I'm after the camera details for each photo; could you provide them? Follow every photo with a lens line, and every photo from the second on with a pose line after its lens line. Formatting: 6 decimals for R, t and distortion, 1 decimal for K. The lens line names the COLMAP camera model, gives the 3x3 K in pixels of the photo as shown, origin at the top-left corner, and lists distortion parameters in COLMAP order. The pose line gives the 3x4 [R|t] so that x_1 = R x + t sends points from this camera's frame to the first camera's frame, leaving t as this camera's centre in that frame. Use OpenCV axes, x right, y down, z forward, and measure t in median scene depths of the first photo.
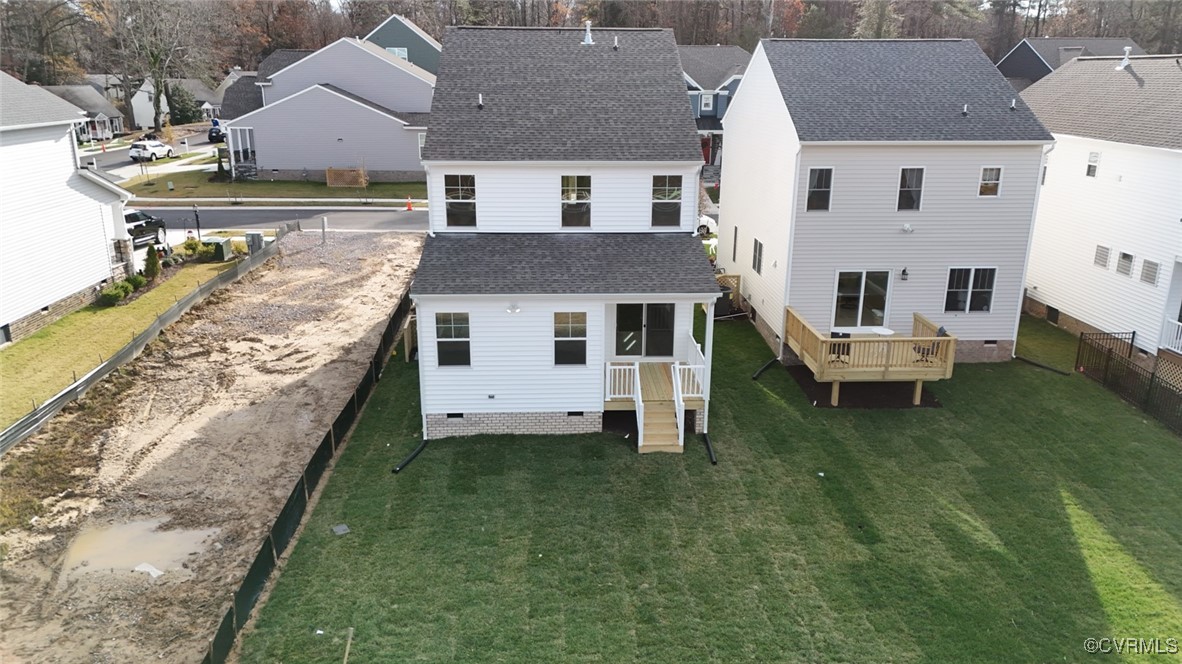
lens RADIAL K [[859.1, 0, 591.0], [0, 859.1, 332.0], [0, 0, 1]] dist [0.095990, -0.099541]
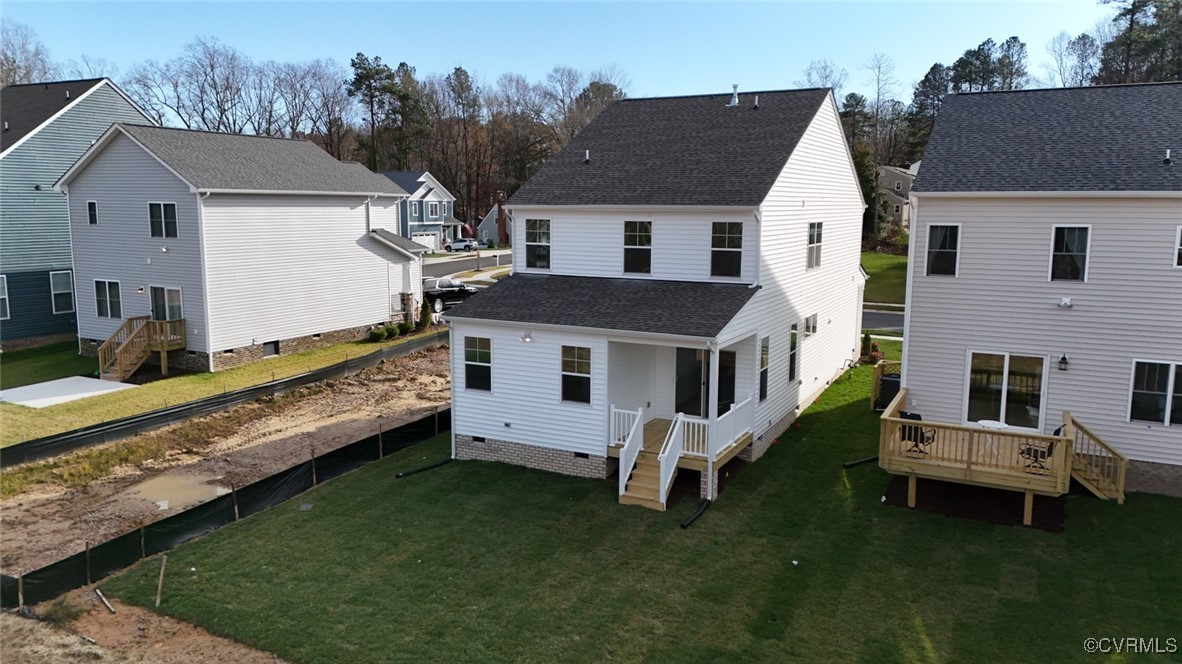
lens RADIAL K [[859.1, 0, 591.0], [0, 859.1, 332.0], [0, 0, 1]] dist [0.095990, -0.099541]
pose [[0.866994, 0.073581, -0.492857, 0.426699], [-0.142826, 0.984236, -0.104307, 0.054149], [0.477412, 0.160826, 0.863836, 0.136001]]
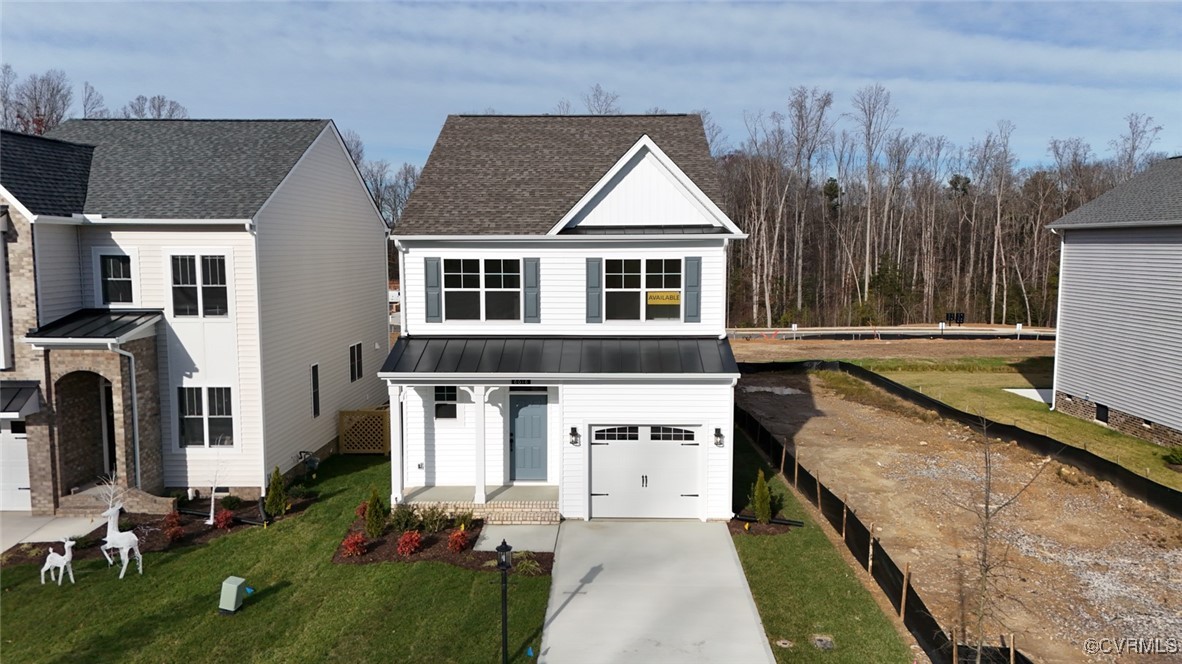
lens RADIAL K [[859.1, 0, 591.0], [0, 859.1, 332.0], [0, 0, 1]] dist [0.095990, -0.099541]
pose [[-0.997153, -0.013753, 0.074136, -0.148878], [0.015628, 0.924177, 0.381645, -0.588040], [-0.073764, 0.381717, -0.921331, 2.324402]]
